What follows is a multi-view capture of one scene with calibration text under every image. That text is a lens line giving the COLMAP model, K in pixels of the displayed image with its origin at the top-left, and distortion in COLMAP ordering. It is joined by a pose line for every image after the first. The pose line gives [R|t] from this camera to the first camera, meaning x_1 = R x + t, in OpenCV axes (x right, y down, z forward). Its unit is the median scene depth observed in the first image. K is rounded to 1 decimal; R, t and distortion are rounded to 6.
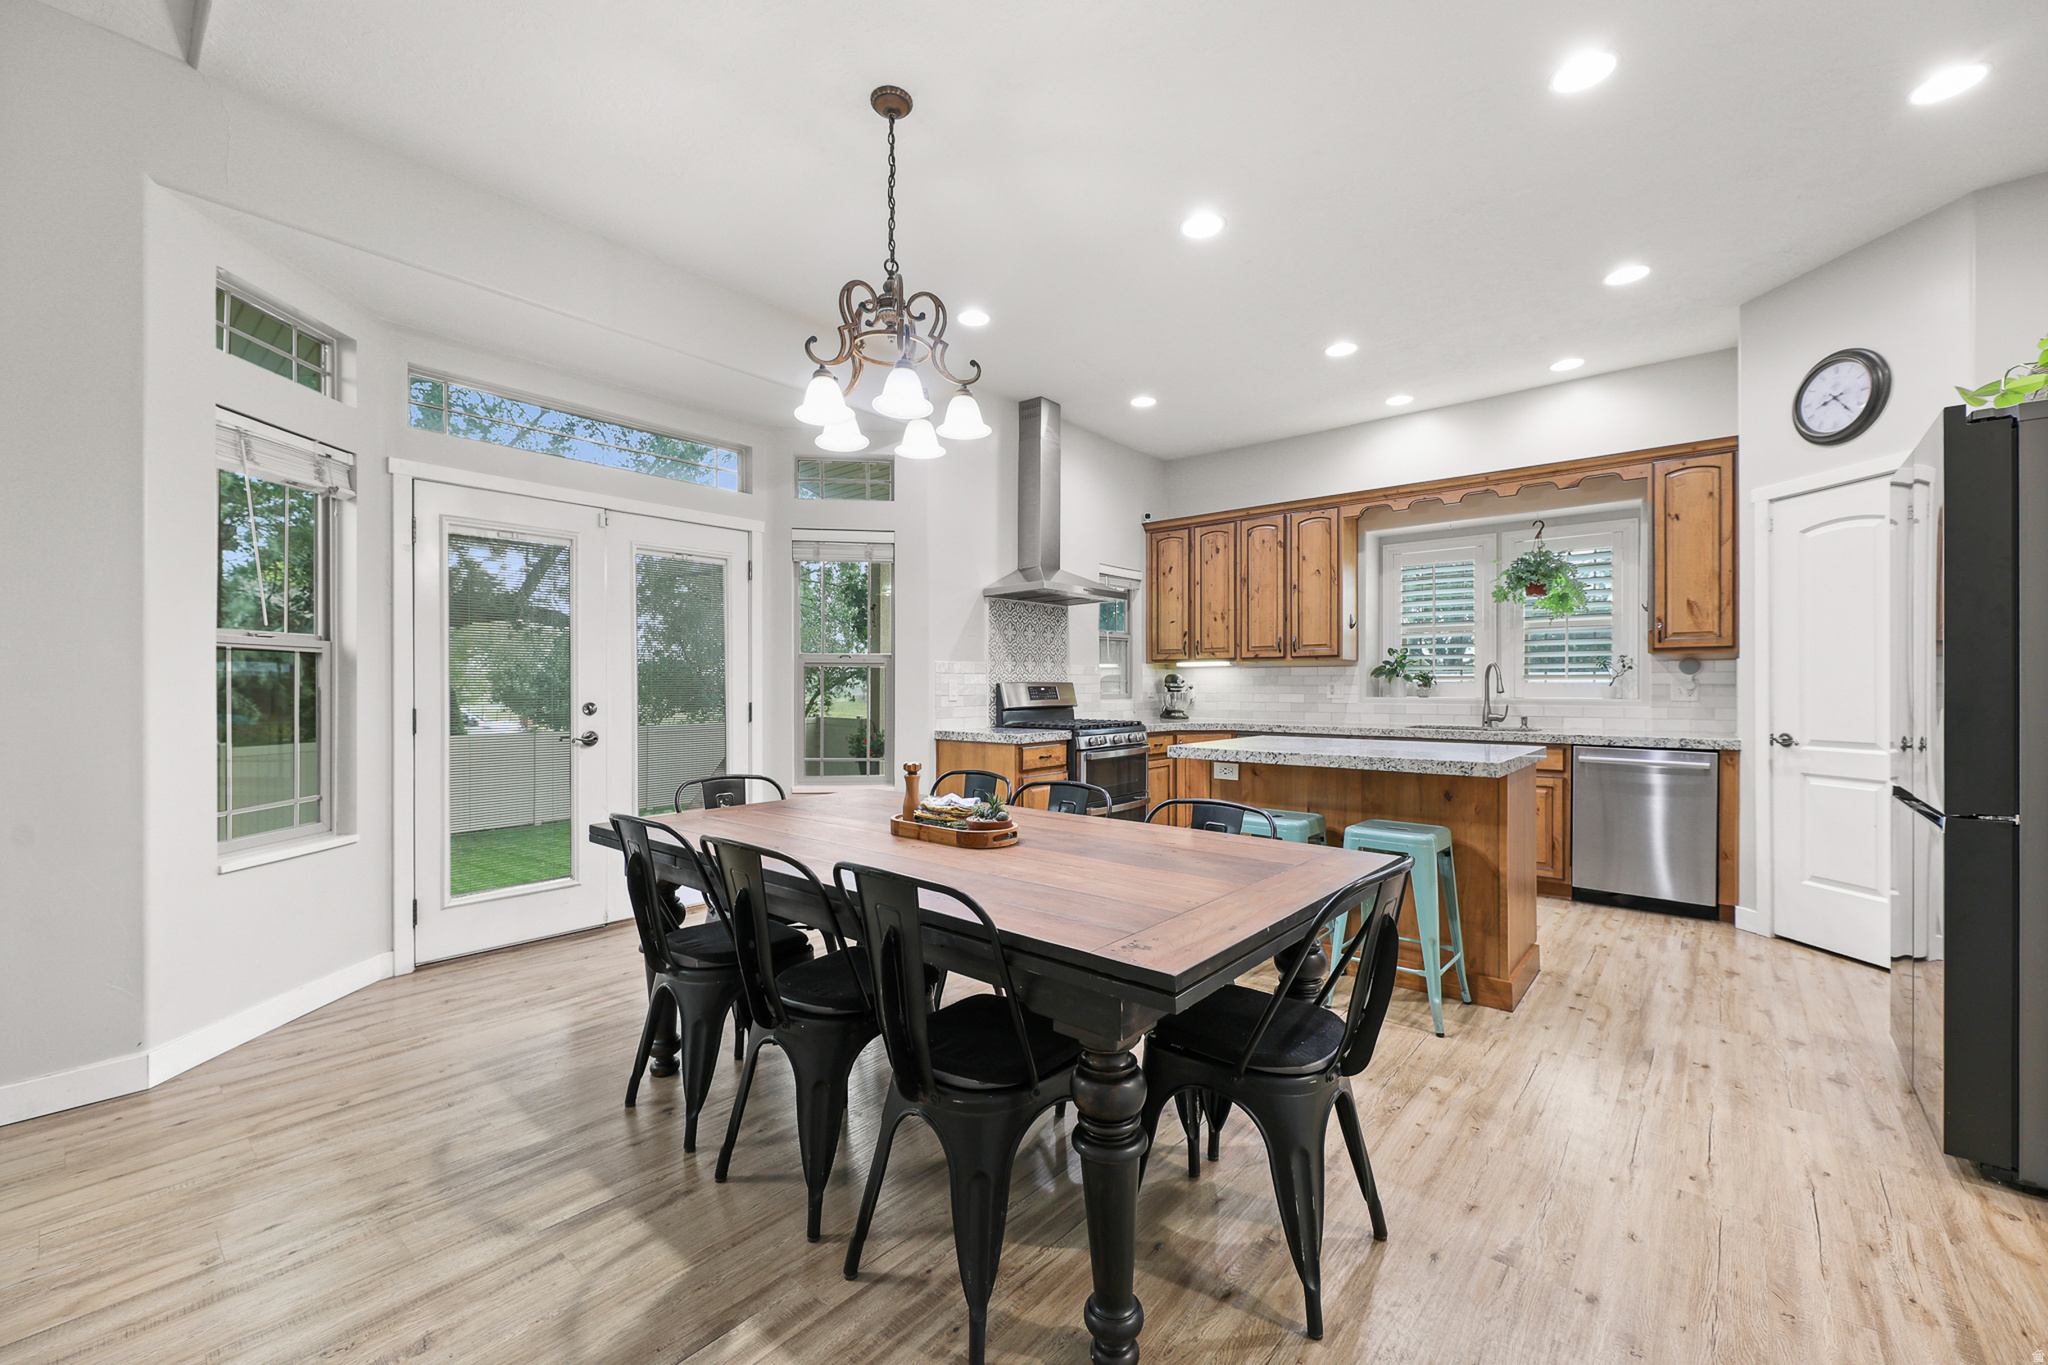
lens RADIAL K [[820.7, 0, 1013.5], [0, 820.7, 688.6], [0, 0, 1]] dist [0.005375, -0.001133]
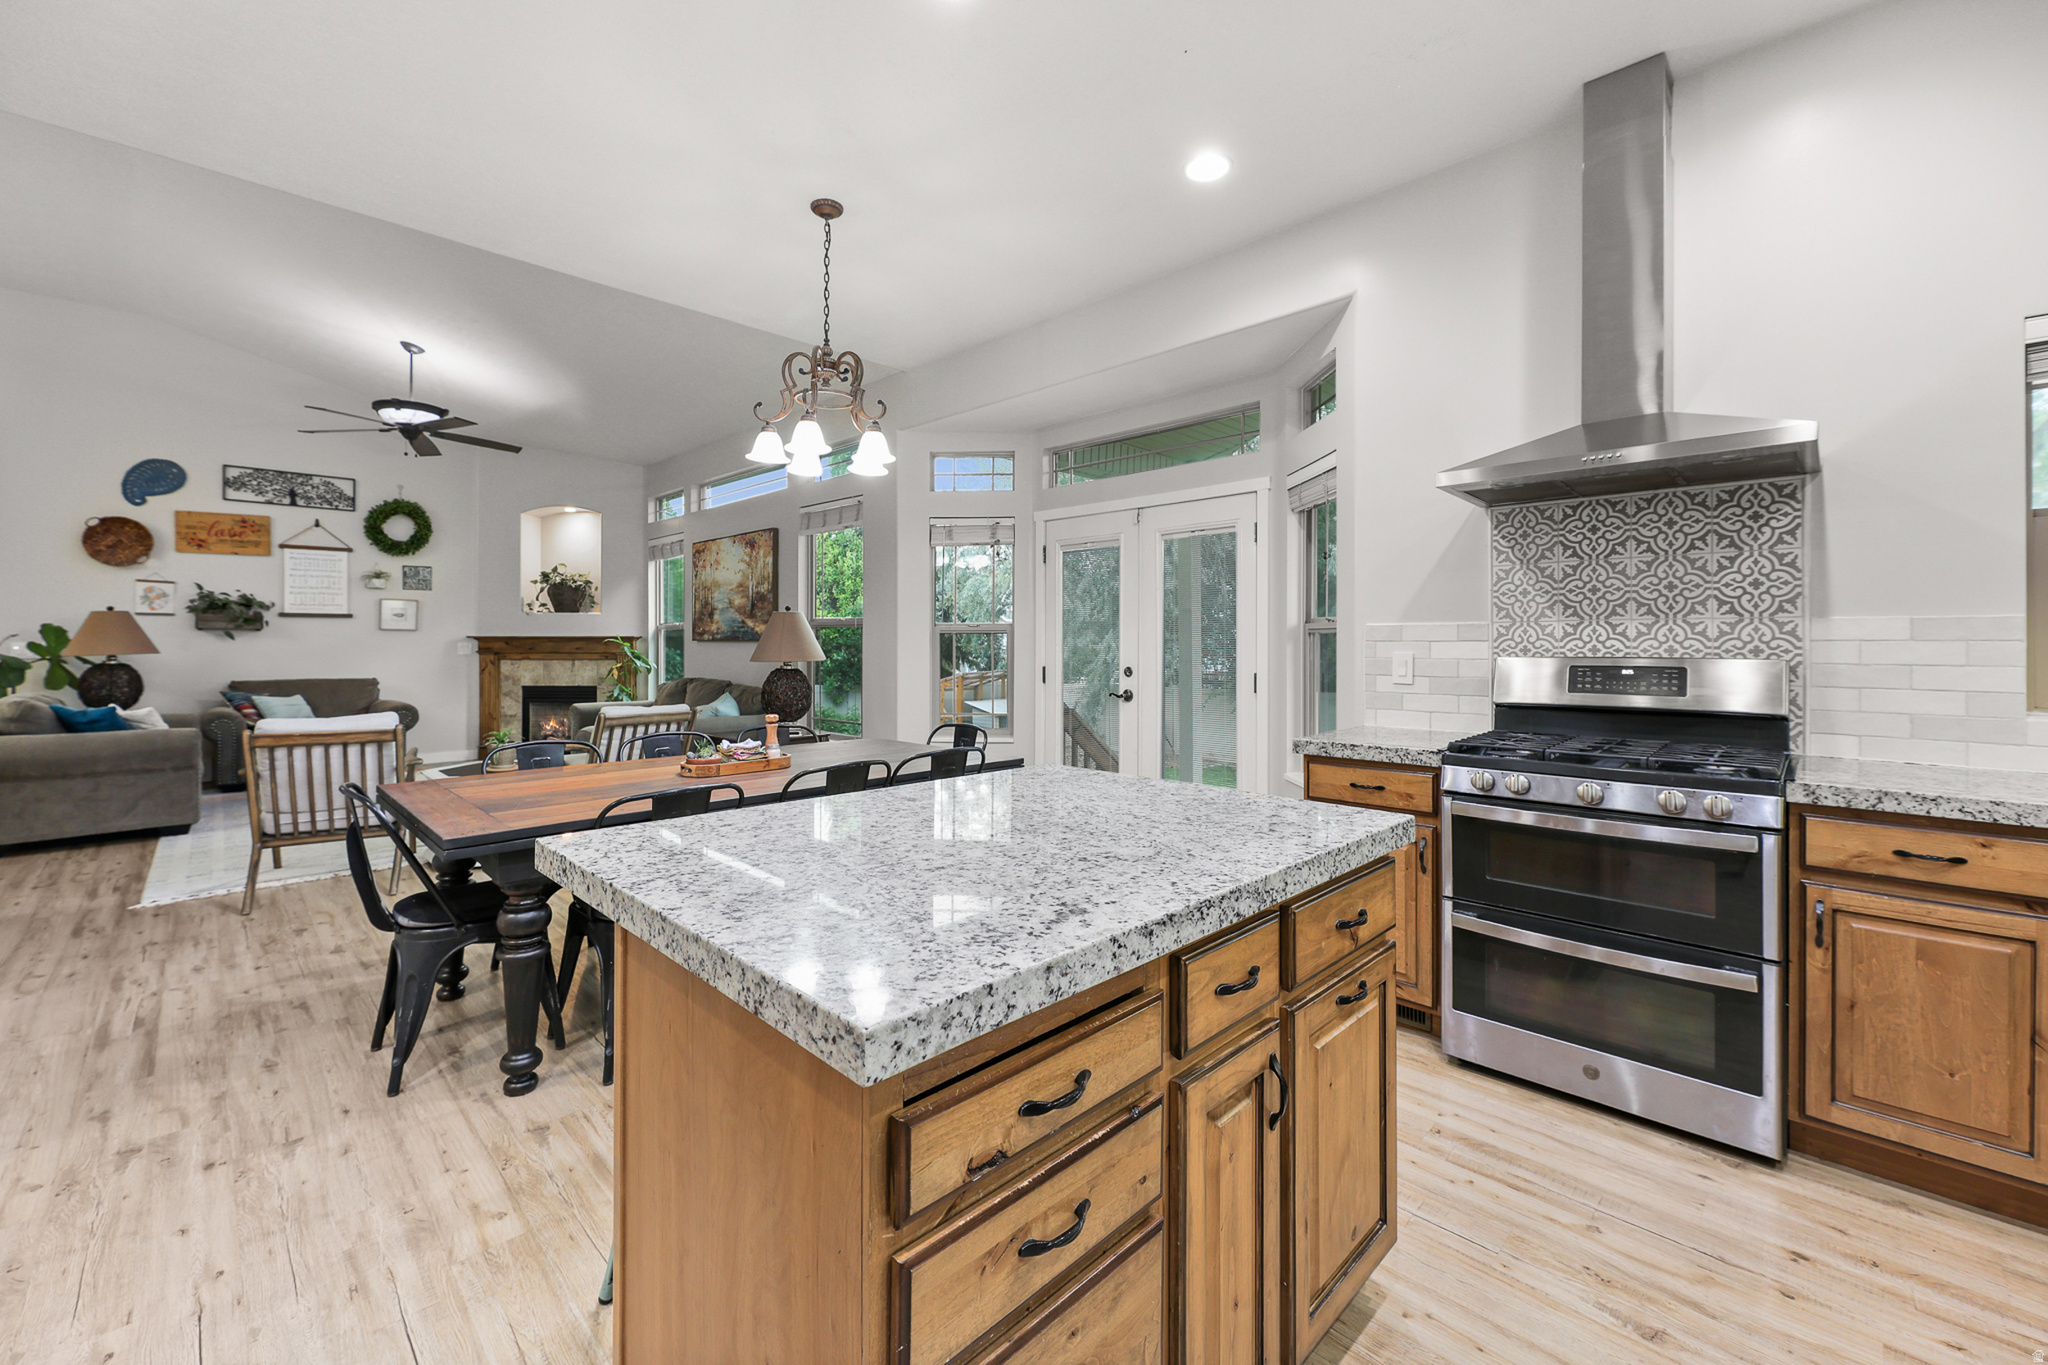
lens RADIAL K [[820.7, 0, 1017.8], [0, 820.7, 644.0], [0, 0, 1]] dist [0.005375, -0.001133]
pose [[-0.077065, 0.004507, -0.997016, 0.615218], [-0.004847, 0.999976, 0.004895, -0.018418], [0.997014, 0.005210, -0.077041, 0.769353]]
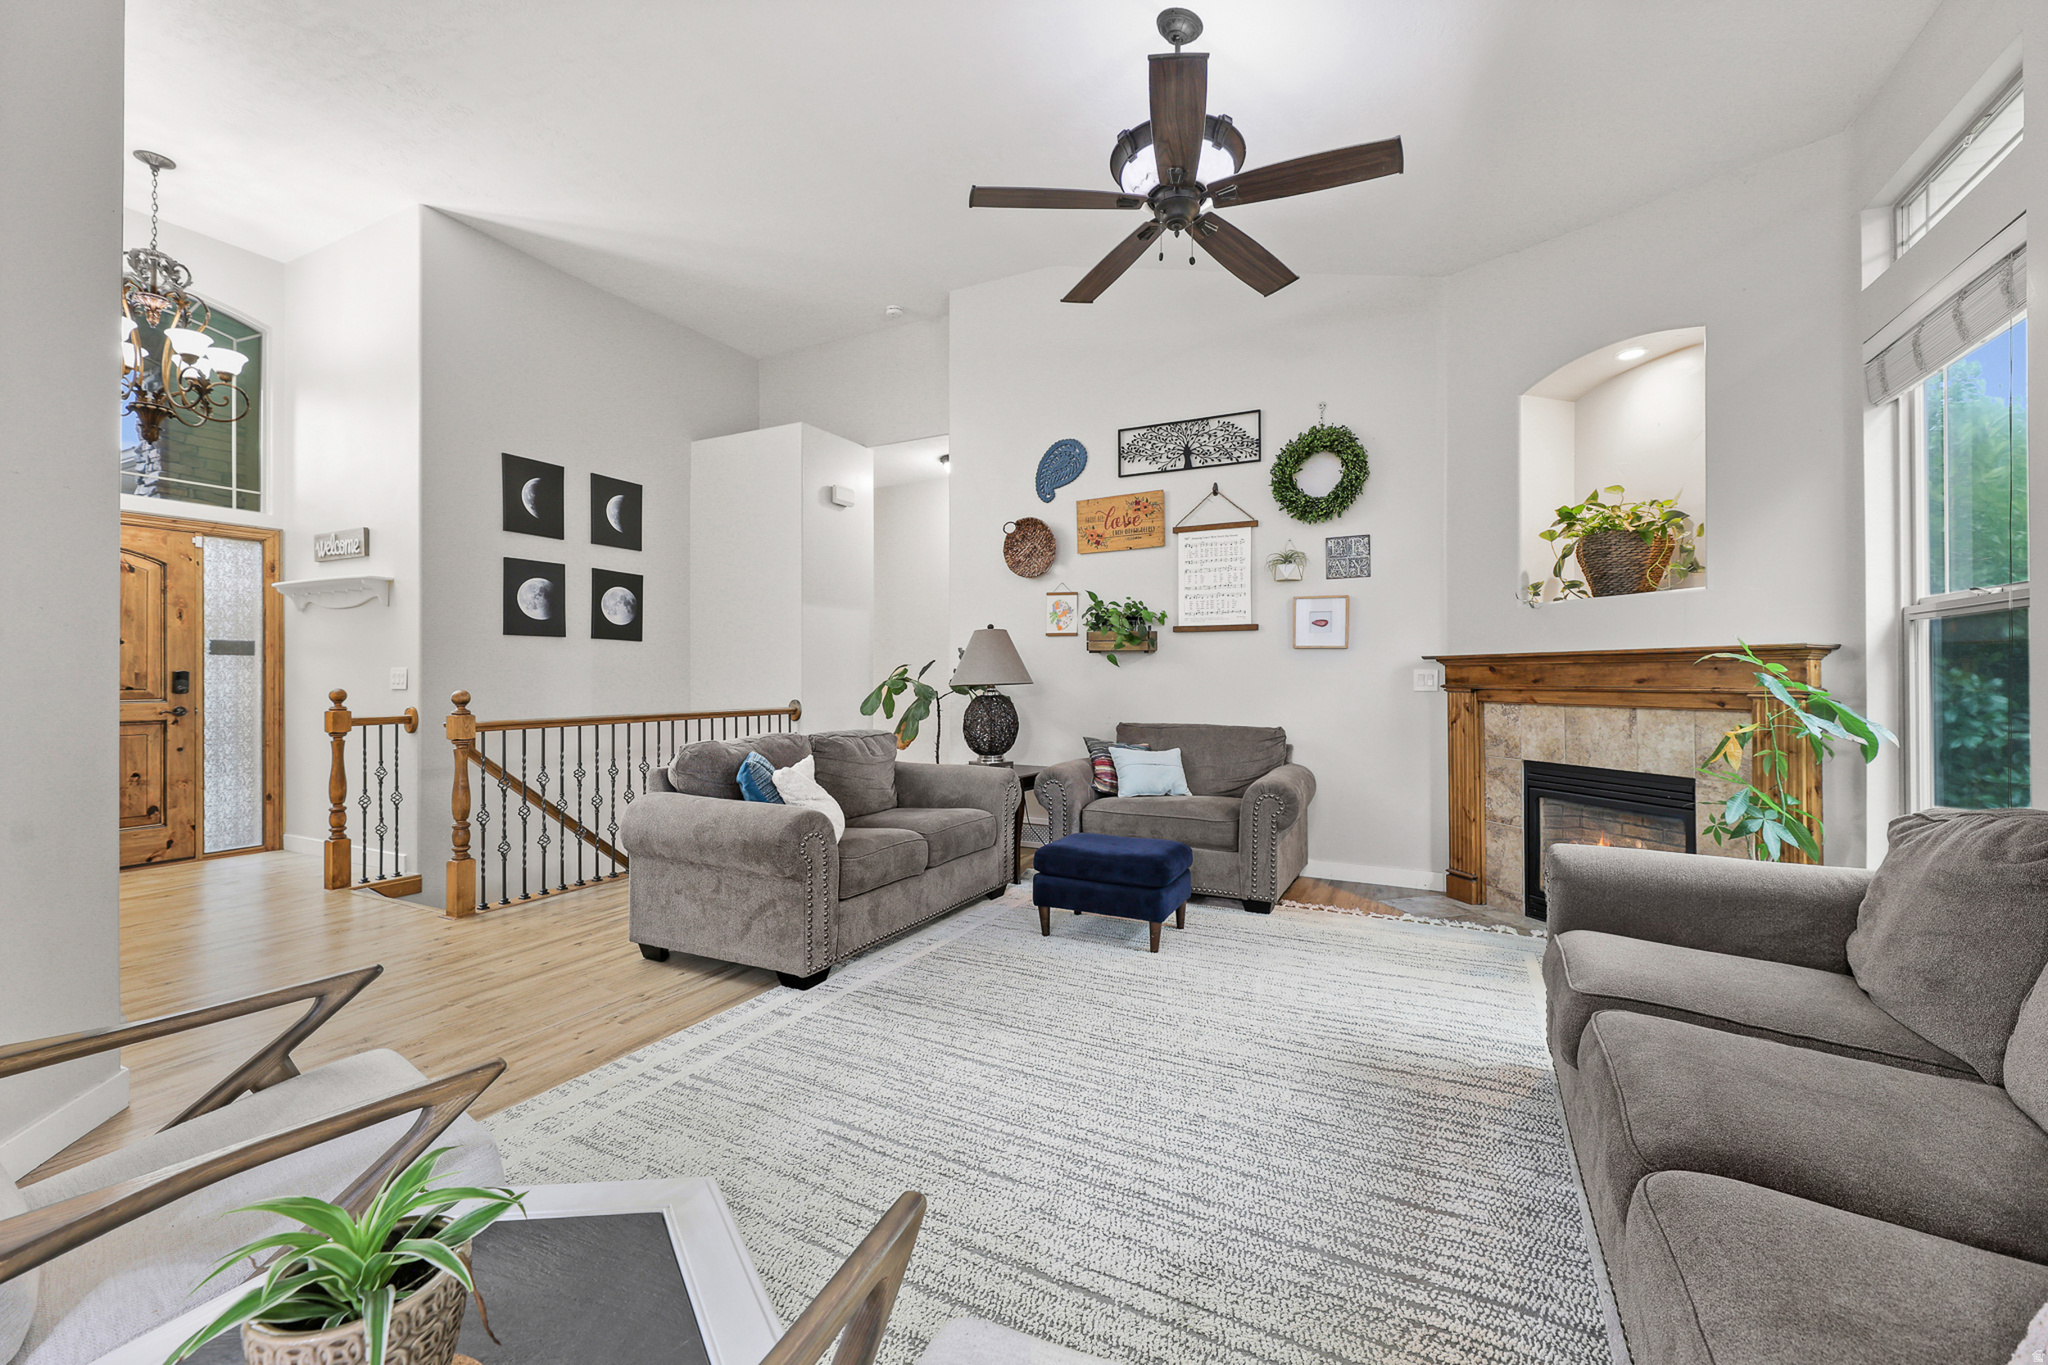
lens RADIAL K [[820.7, 0, 1027.6], [0, 820.7, 668.2], [0, 0, 1]] dist [0.005375, -0.001133]
pose [[-0.971630, -0.002087, -0.236496, -0.414608], [-0.000262, 0.999970, -0.007747, -0.000014], [0.236505, -0.007465, -0.971602, 0.243234]]
